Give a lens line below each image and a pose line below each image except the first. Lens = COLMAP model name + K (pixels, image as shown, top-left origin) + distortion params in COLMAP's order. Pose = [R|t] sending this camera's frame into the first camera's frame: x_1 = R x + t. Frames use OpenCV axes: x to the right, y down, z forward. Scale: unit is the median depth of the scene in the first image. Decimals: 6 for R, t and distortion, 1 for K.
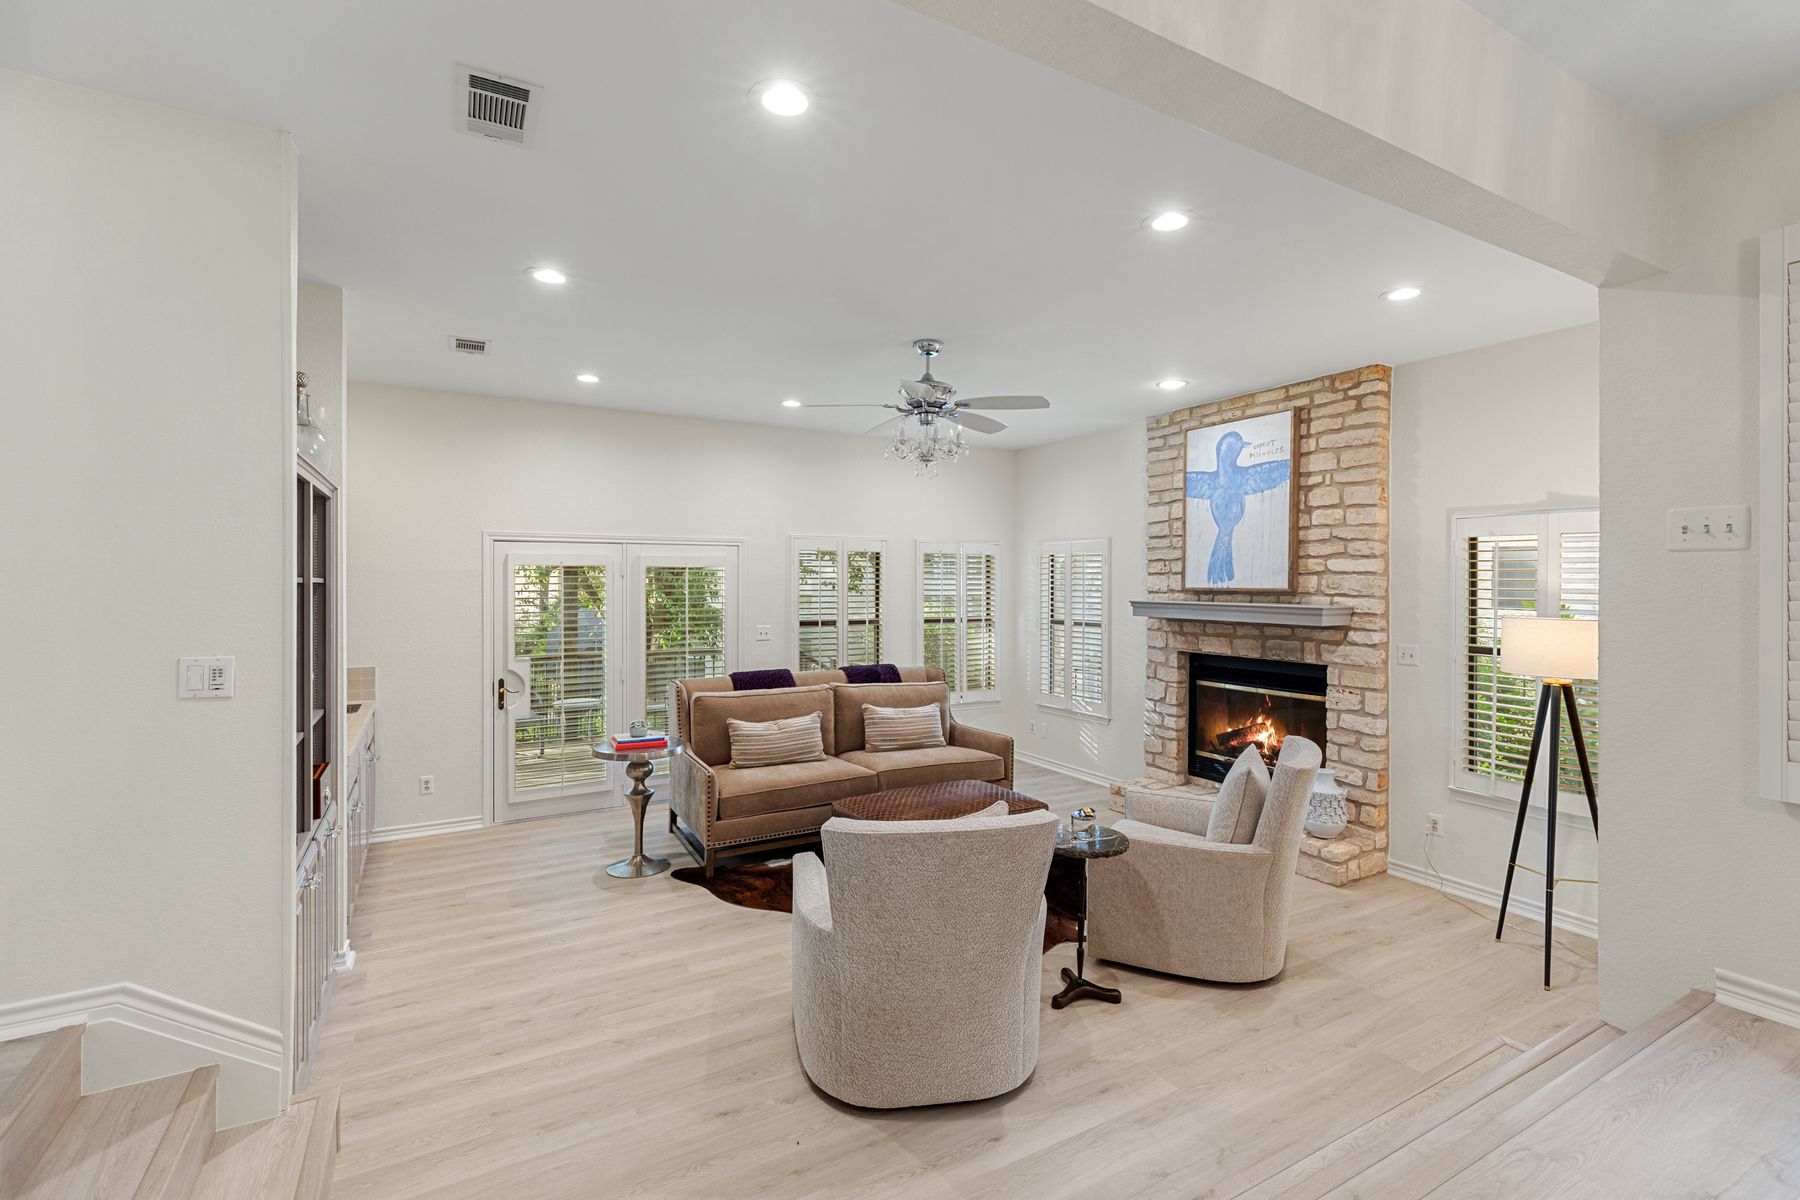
lens RADIAL K [[822.6, 0, 897.1], [0, 822.6, 579.3], [0, 0, 1]] dist [0.002164, 0.000036]
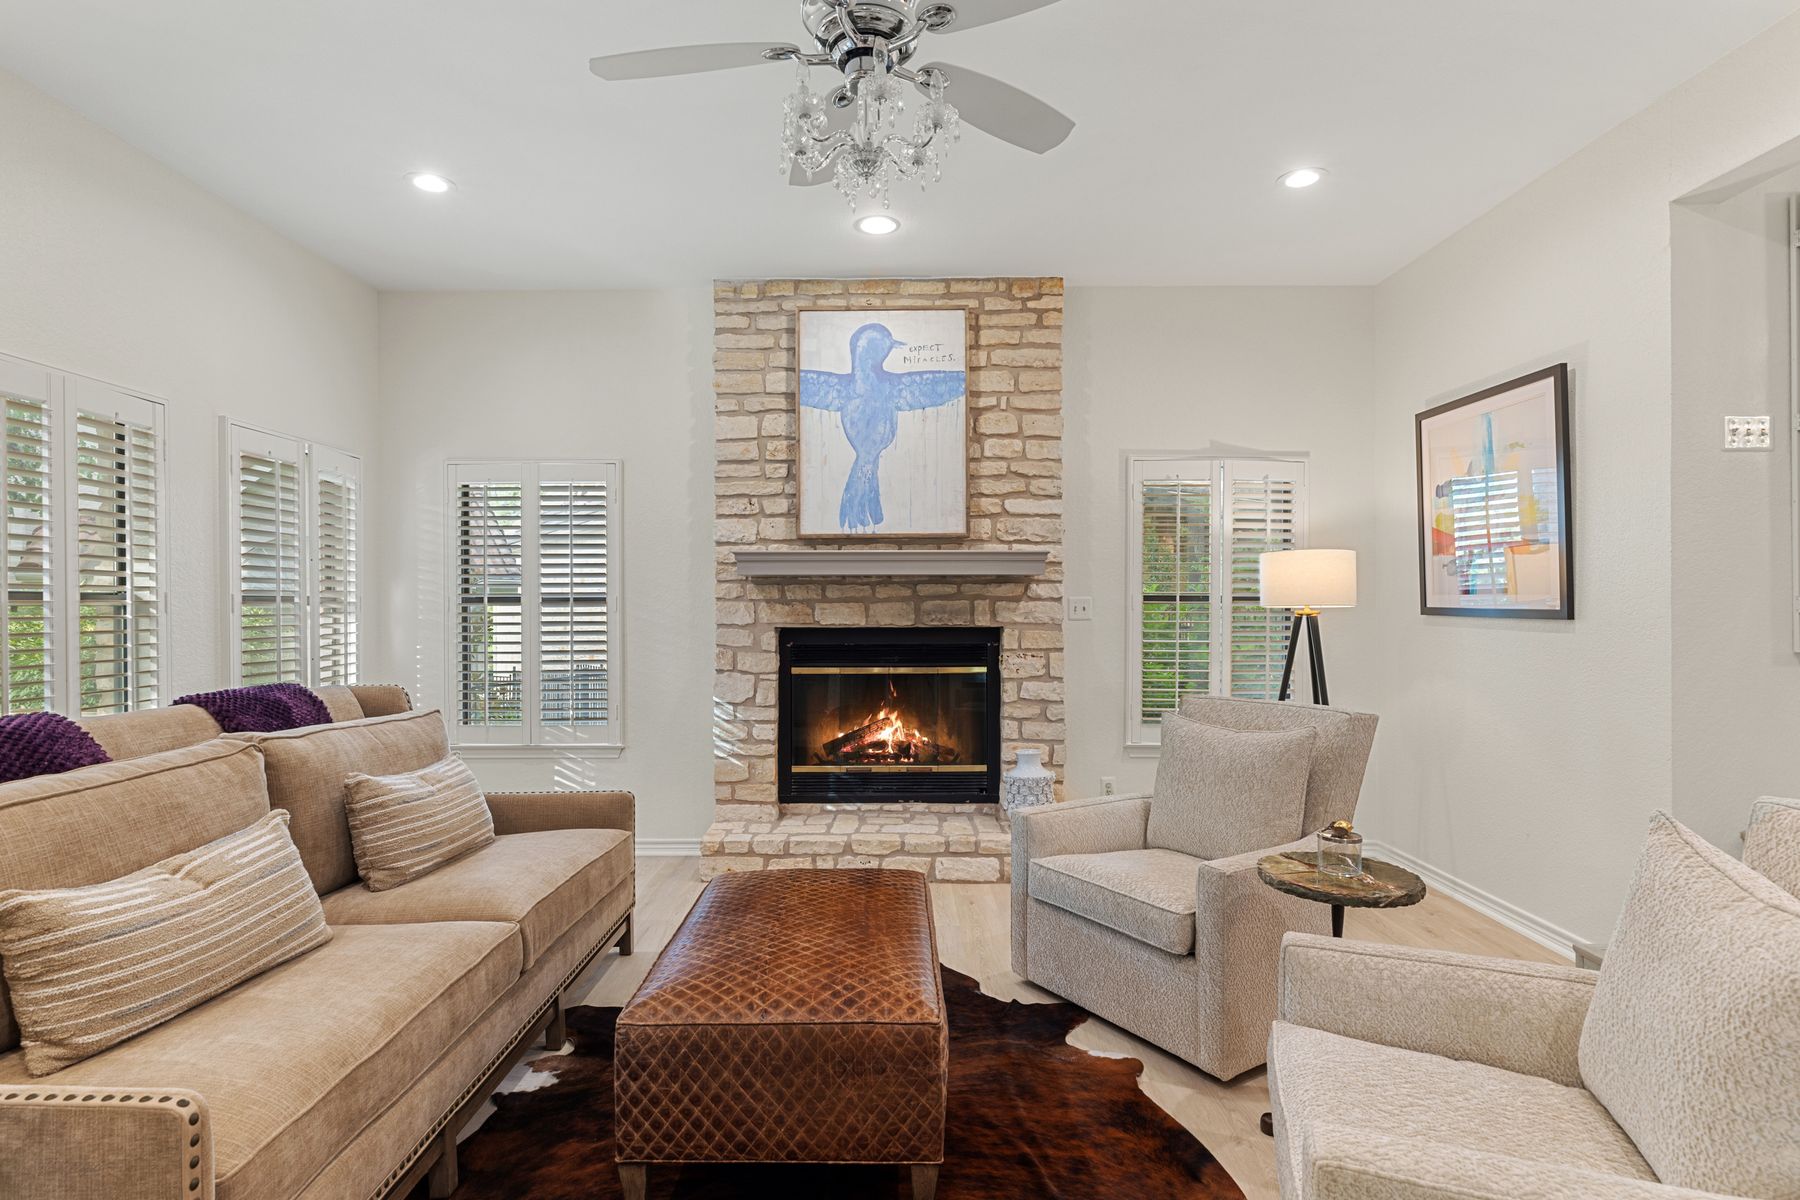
lens RADIAL K [[940.4, 0, 900.0], [0, 940.4, 600.0], [0, 0, 1]] dist [-0.004654, -0.000463]
pose [[0.500106, -0.002690, 0.865960, -0.334705], [0.002333, 0.999996, 0.001759, 0.072074], [-0.865961, 0.001141, 0.500110, 0.587707]]
